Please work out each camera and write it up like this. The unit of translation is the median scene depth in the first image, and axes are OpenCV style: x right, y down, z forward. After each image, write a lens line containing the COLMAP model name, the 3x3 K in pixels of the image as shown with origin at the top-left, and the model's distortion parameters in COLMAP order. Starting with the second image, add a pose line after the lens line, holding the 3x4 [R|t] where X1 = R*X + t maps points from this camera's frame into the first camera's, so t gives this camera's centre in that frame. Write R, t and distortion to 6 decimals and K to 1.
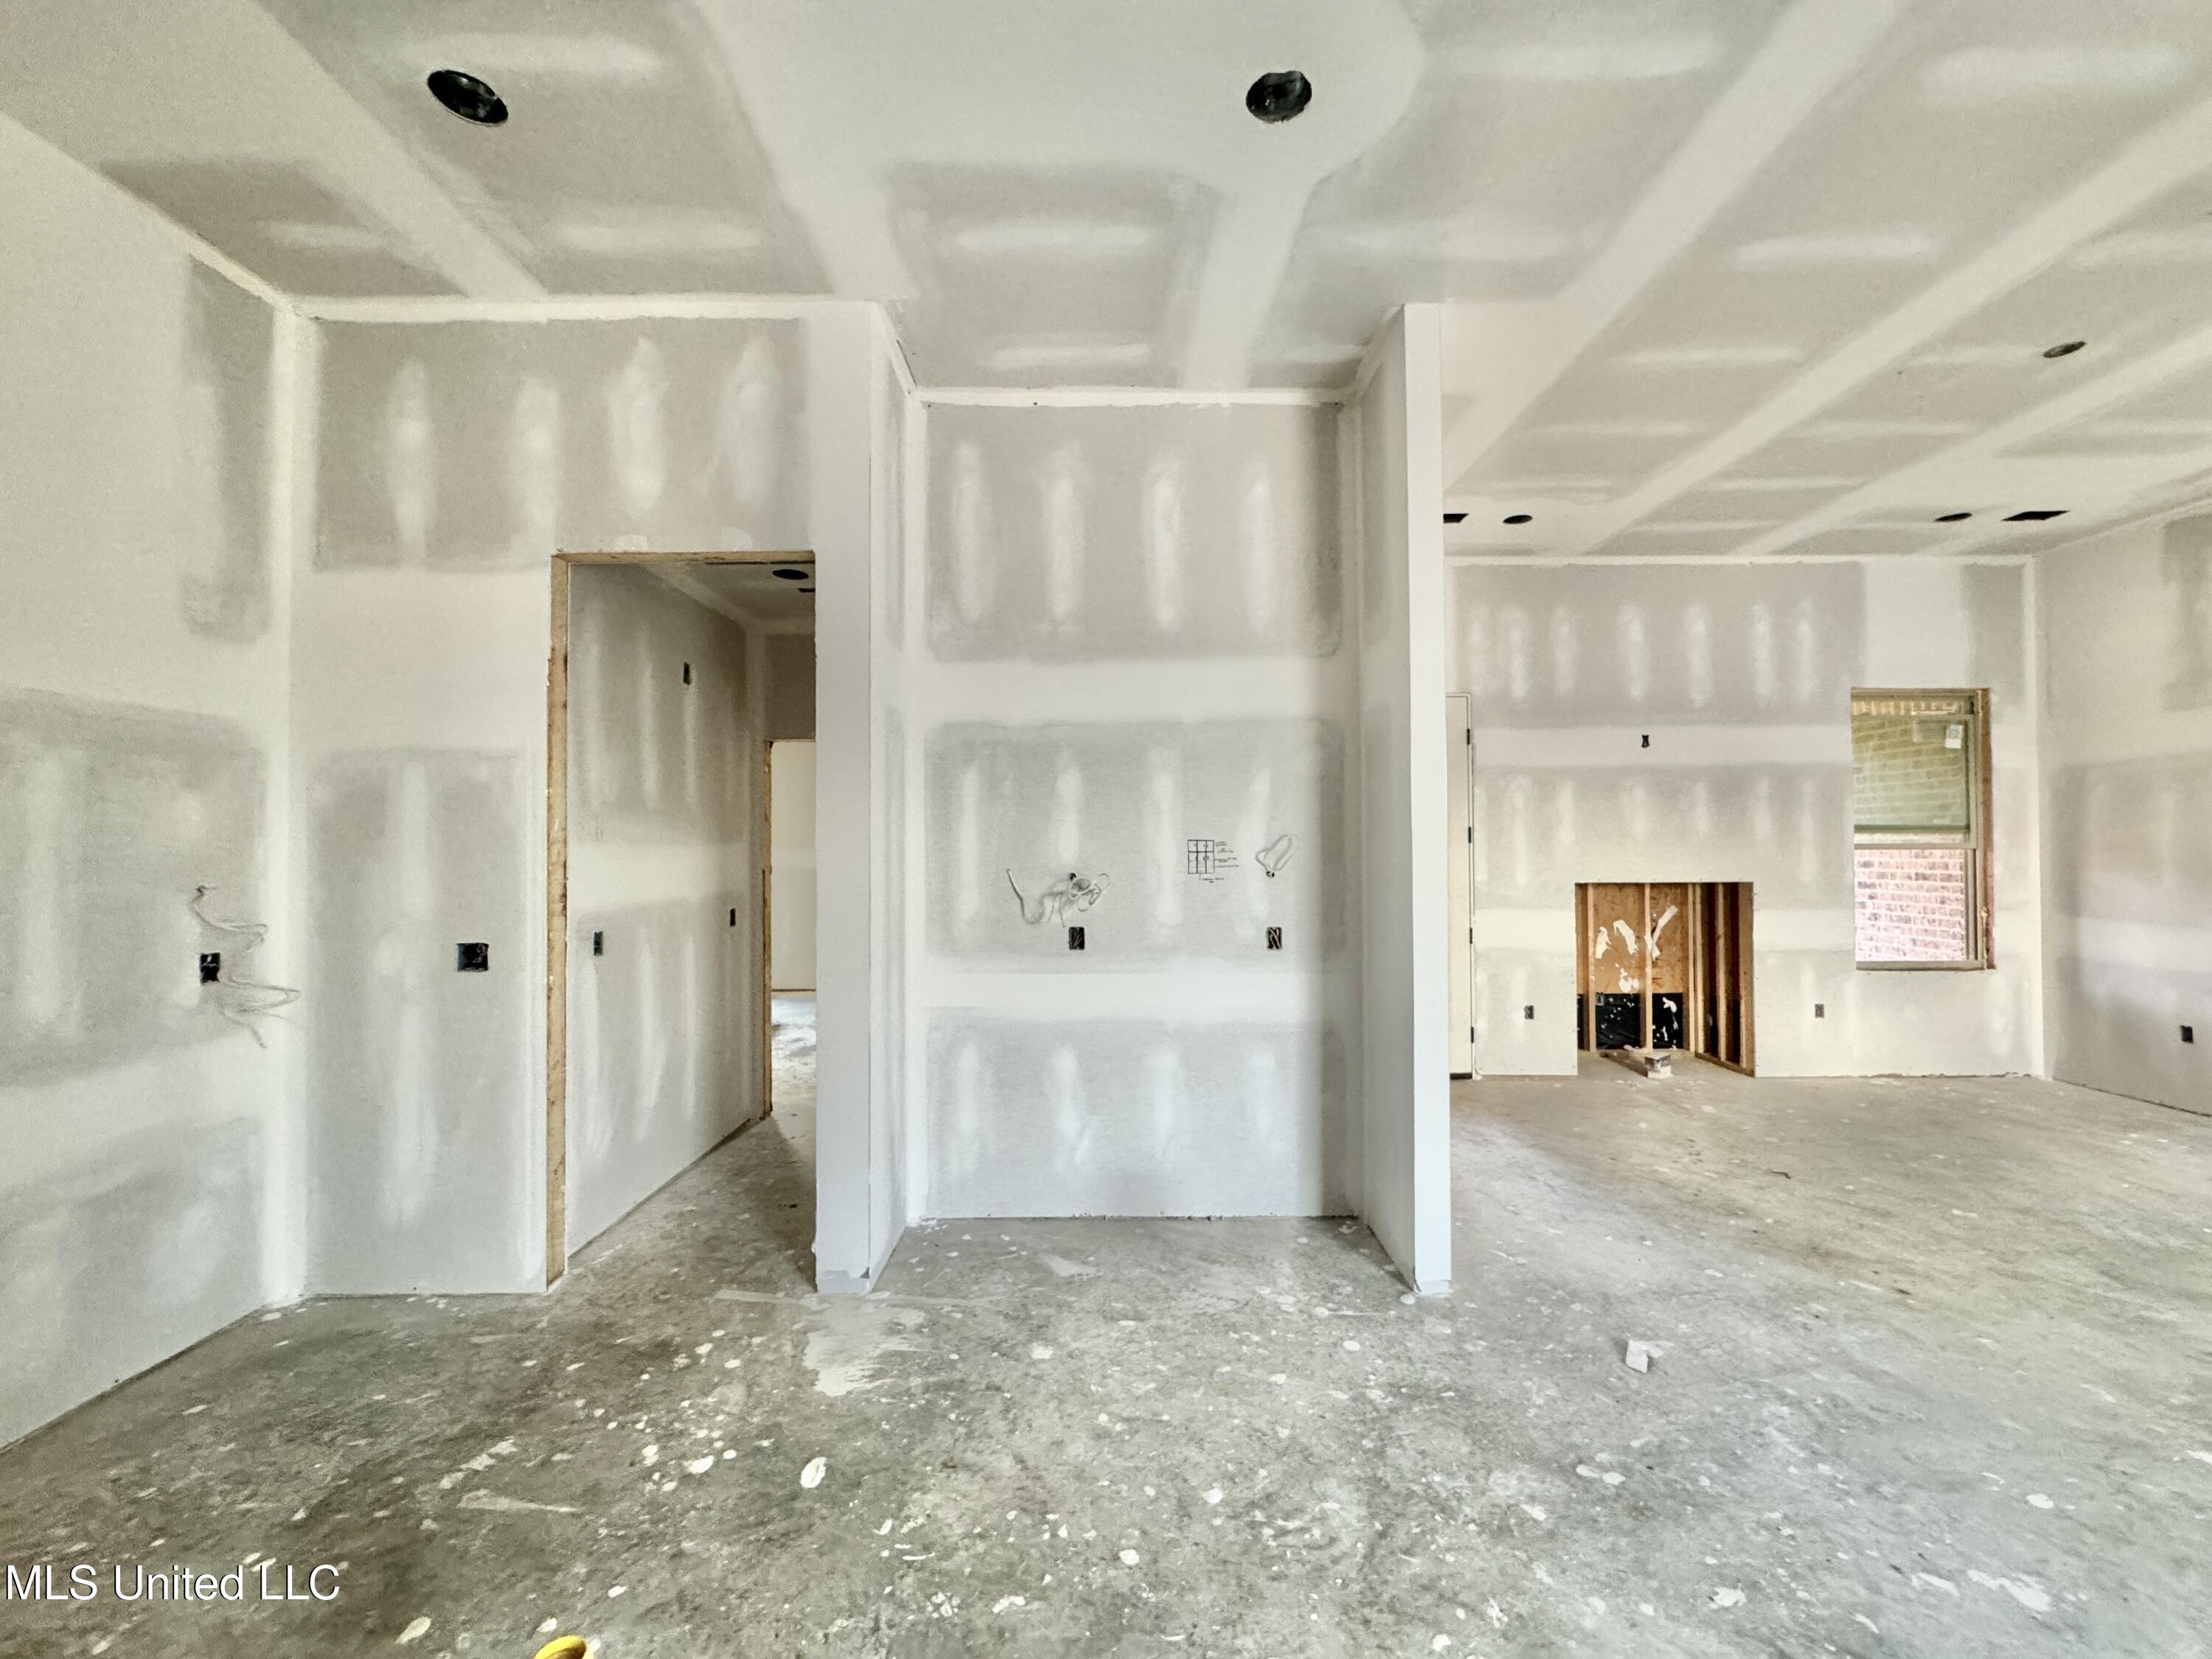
lens RADIAL K [[881.9, 0, 1108.8], [0, 881.9, 828.7], [0, 0, 1]] dist [-0.003160, 0.000564]
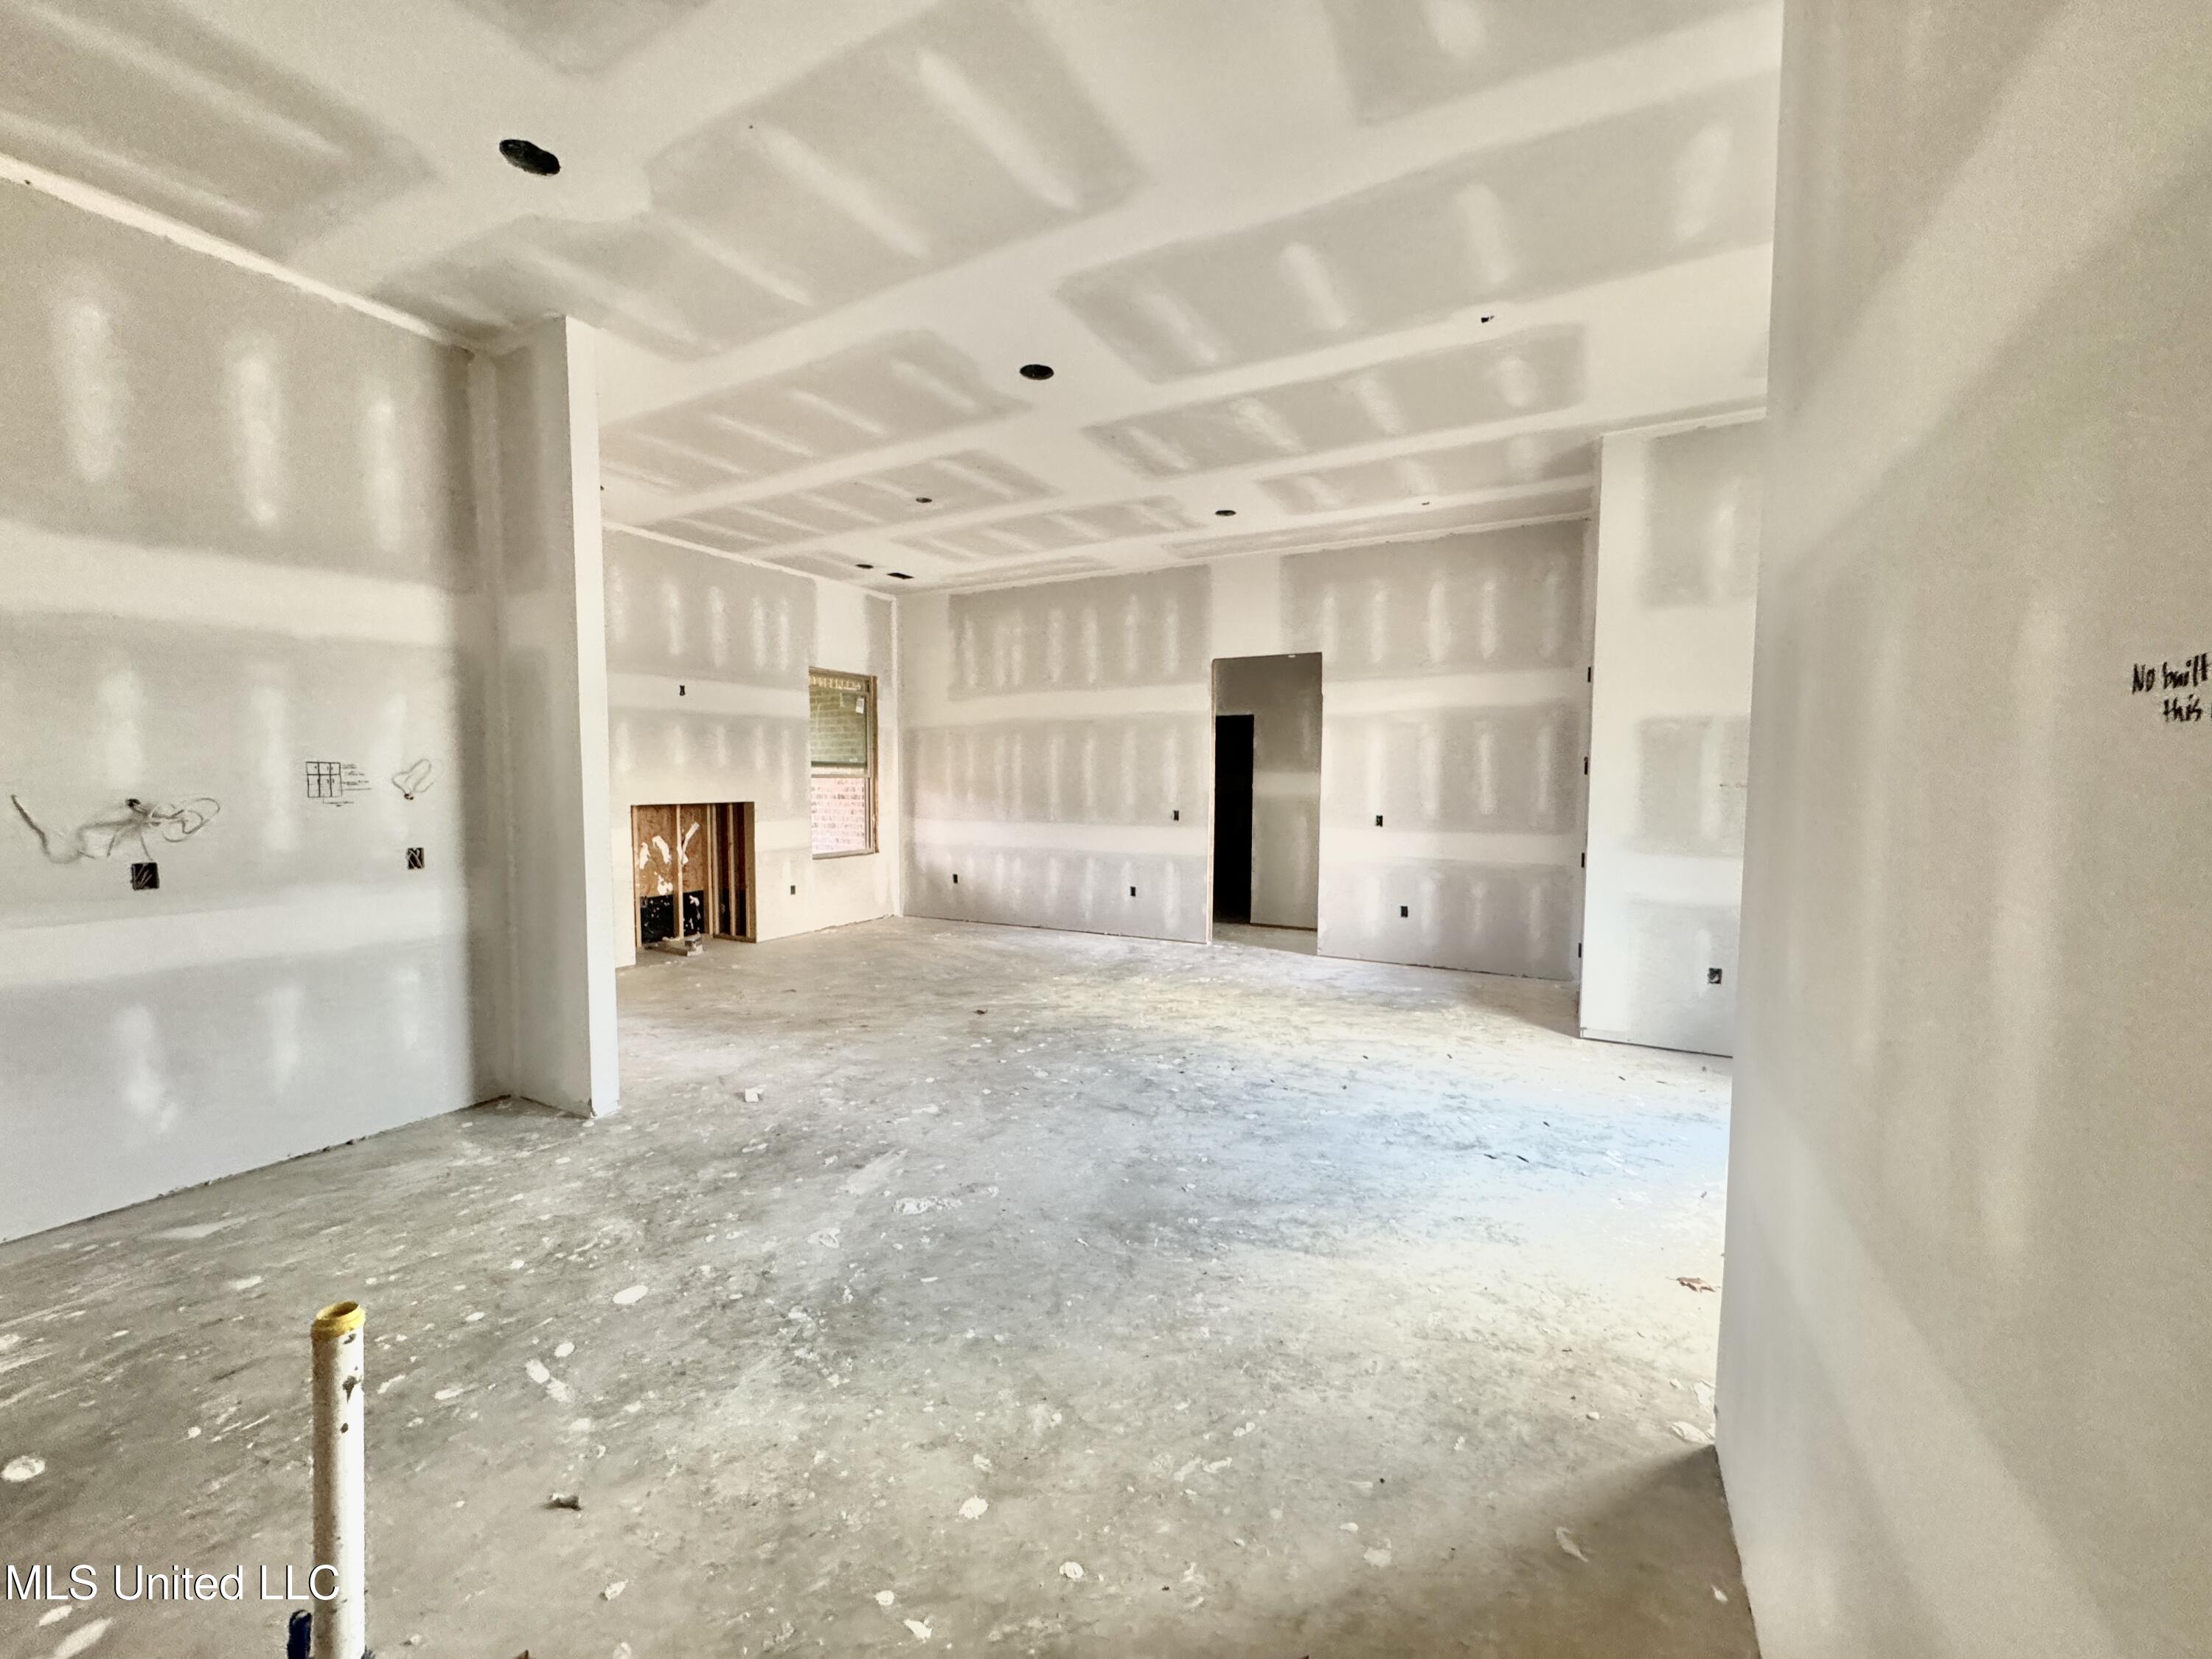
lens RADIAL K [[881.9, 0, 1104.9], [0, 881.9, 825.8], [0, 0, 1]] dist [-0.003160, 0.000564]
pose [[0.476760, -0.044307, 0.877916, -0.335066], [-0.019415, 0.997955, 0.060908, 0.007016], [-0.878819, -0.046084, 0.474925, -0.205357]]
